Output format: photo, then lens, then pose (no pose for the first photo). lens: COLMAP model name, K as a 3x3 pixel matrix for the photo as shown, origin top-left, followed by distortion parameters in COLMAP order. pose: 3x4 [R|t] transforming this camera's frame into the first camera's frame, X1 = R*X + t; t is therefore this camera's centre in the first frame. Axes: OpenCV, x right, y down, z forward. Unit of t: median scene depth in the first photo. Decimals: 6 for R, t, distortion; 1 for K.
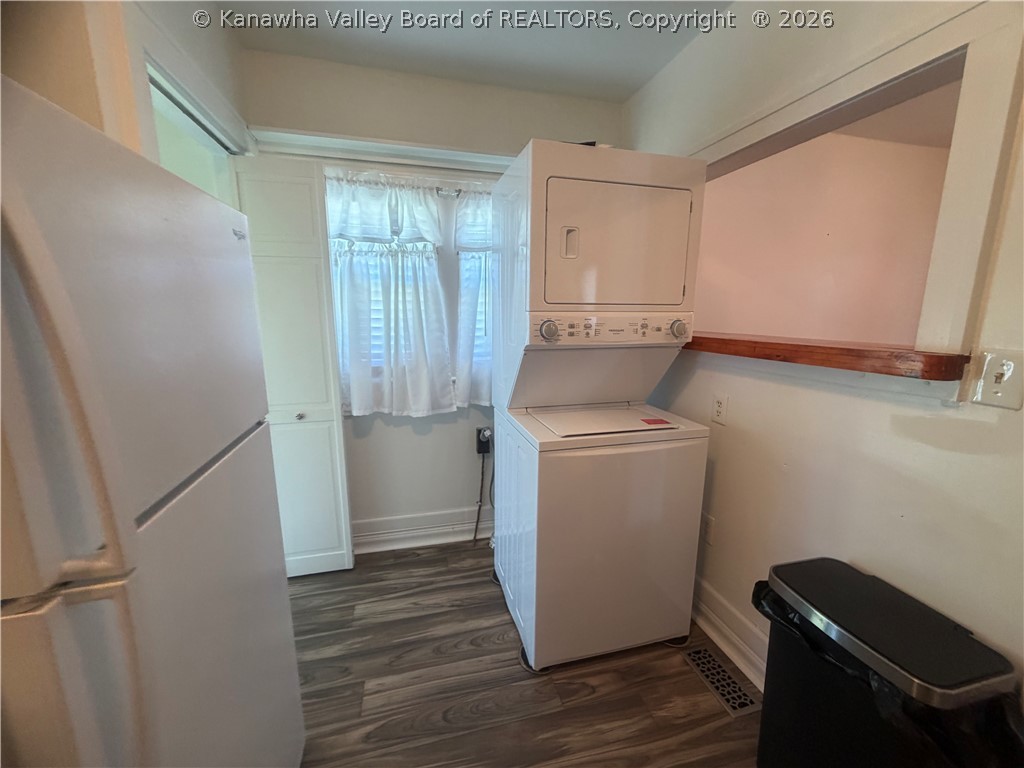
lens RADIAL K [[409.3, 0, 507.6], [0, 409.3, 381.8], [0, 0, 1]] dist [0.002392, -0.000081]
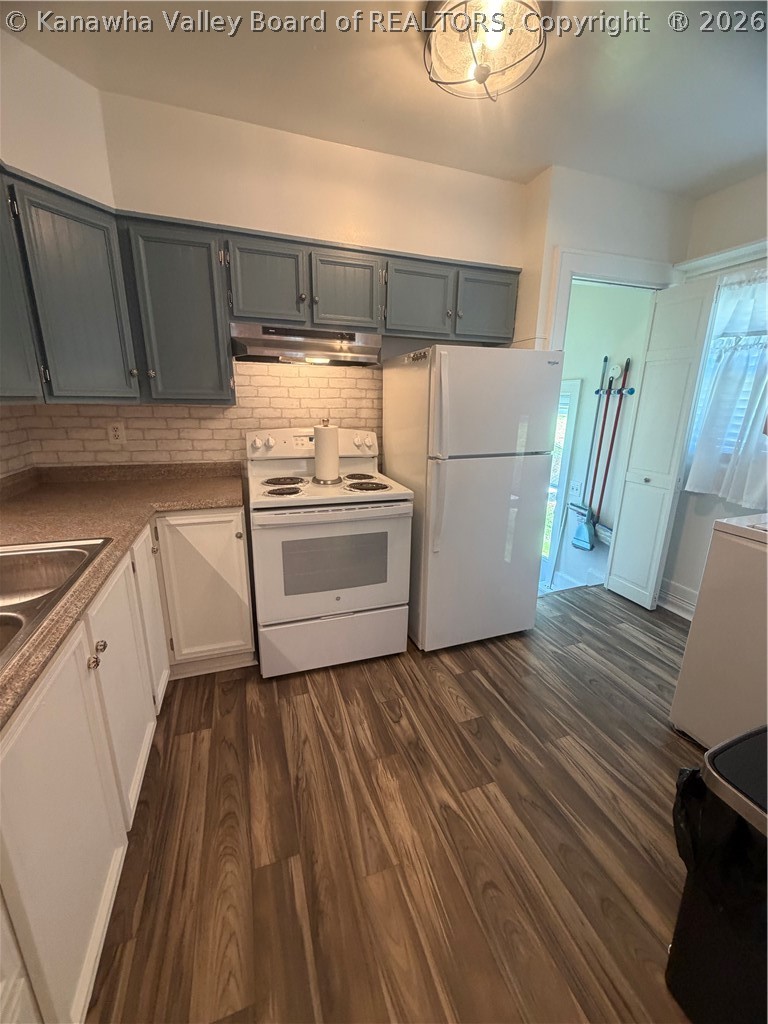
lens RADIAL K [[409.3, 0, 383.6], [0, 409.3, 512.3], [0, 0, 1]] dist [0.002392, -0.000081]
pose [[0.087076, 0.261838, -0.961176, 0.747160], [-0.187169, 0.951958, 0.242371, 0.019601], [0.978461, 0.158798, 0.131900, -0.013209]]
